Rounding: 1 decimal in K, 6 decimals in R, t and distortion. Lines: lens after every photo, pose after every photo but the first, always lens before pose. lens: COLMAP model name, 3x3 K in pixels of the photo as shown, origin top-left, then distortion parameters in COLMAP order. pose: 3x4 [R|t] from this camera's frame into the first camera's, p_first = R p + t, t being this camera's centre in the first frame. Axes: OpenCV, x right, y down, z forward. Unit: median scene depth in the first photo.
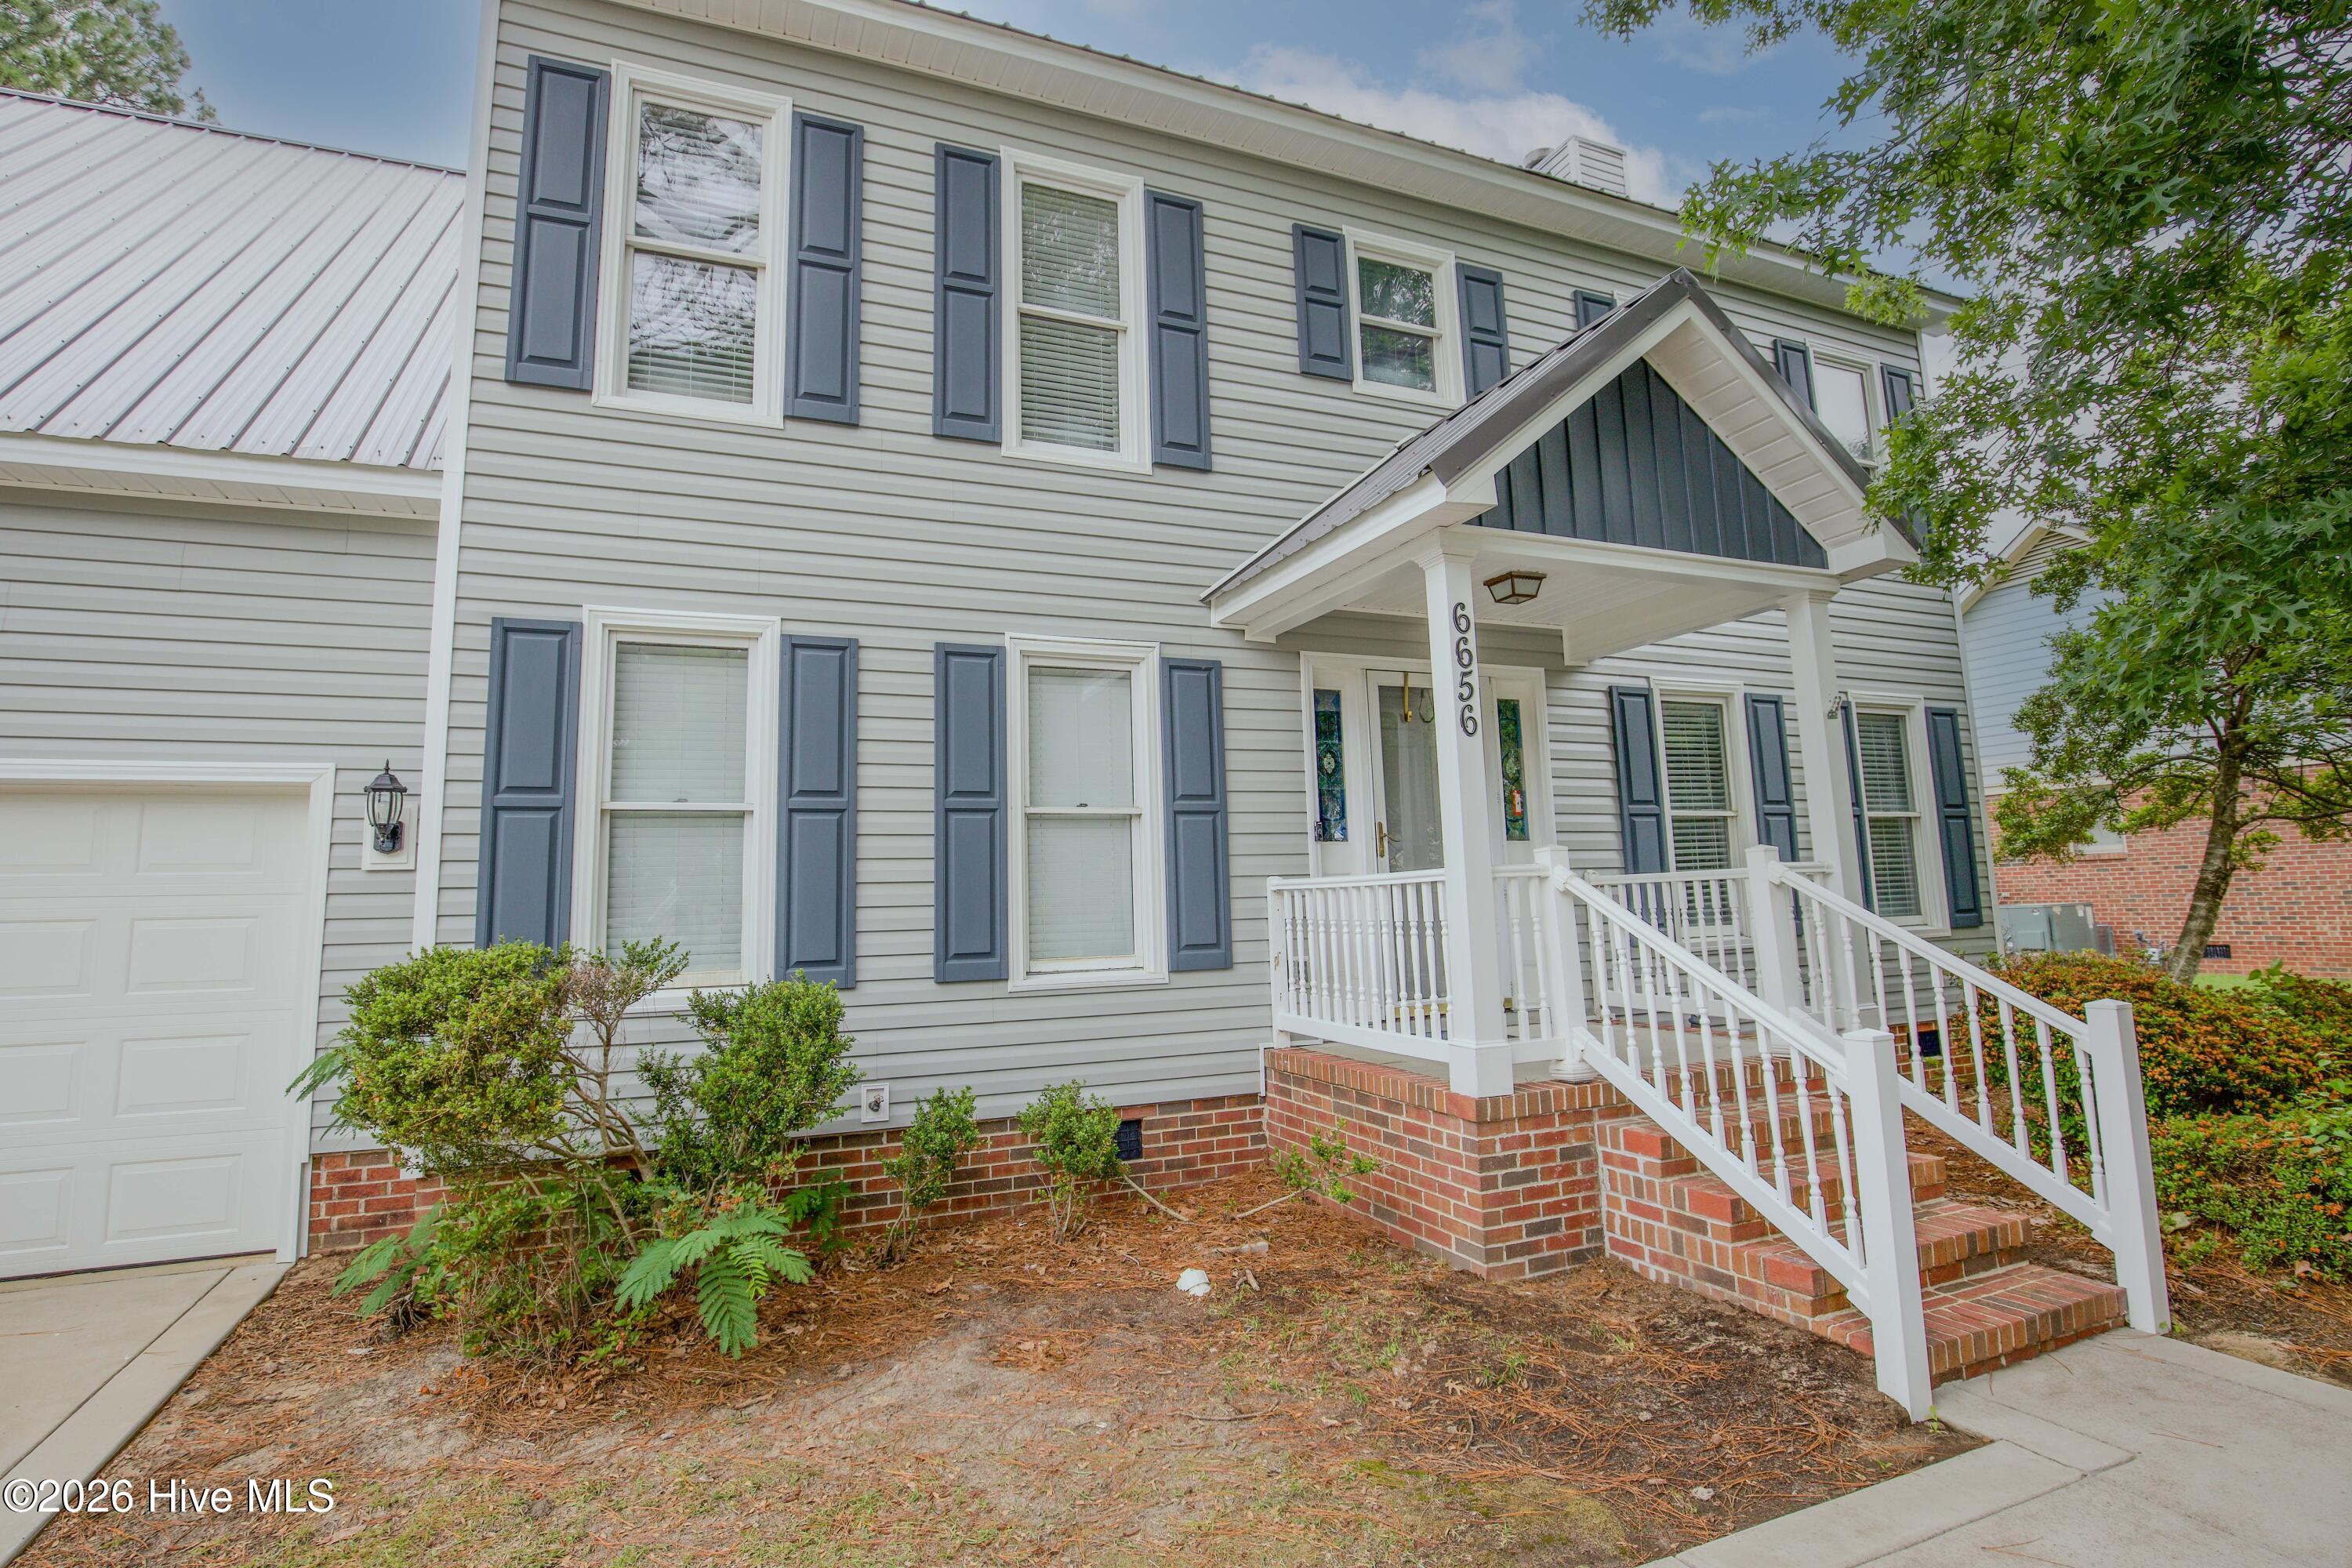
lens RADIAL K [[1182.2, 0, 1162.9], [0, 1182.2, 754.1], [0, 0, 1]] dist [-0.035700, -0.000092]
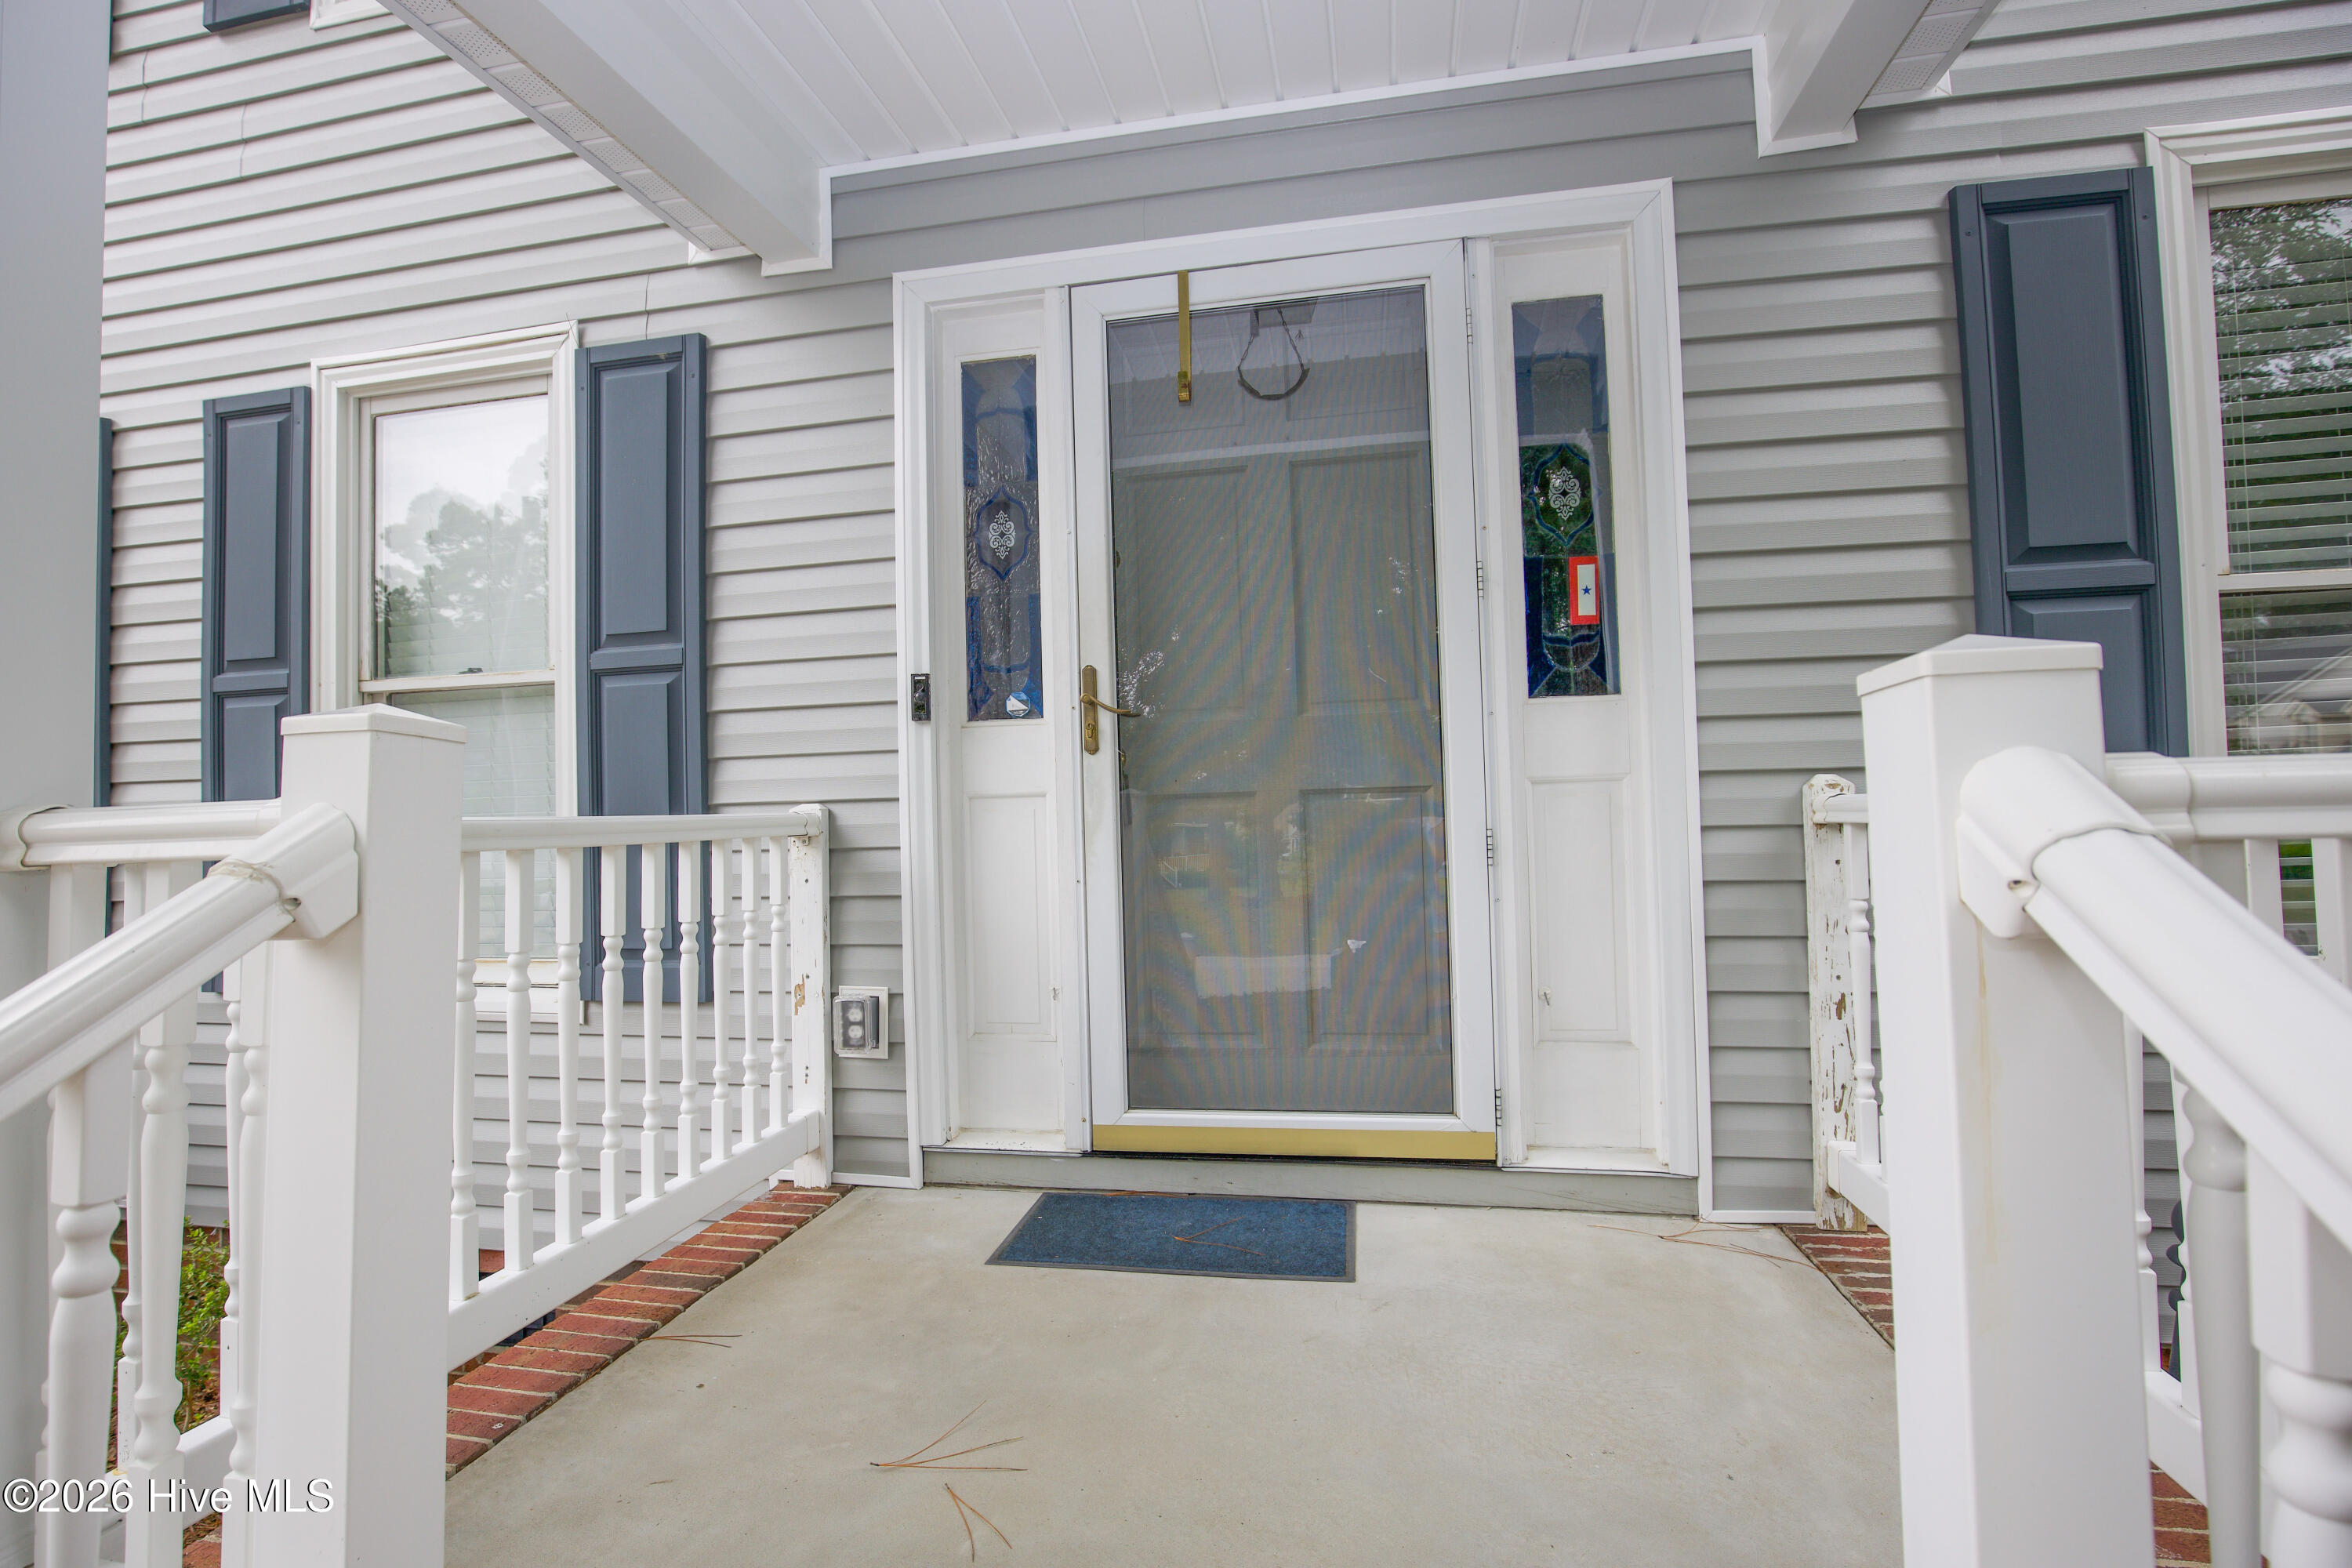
lens RADIAL K [[1134.4, 0, 1173.4], [0, 1134.4, 807.1], [0, 0, 1]] dist [-0.023416, 0.000410]
pose [[0.814865, 0.004069, -0.579636, 0.476880], [0.072431, 0.991423, 0.108784, 0.071896], [0.575107, -0.130628, 0.807582, 0.776219]]
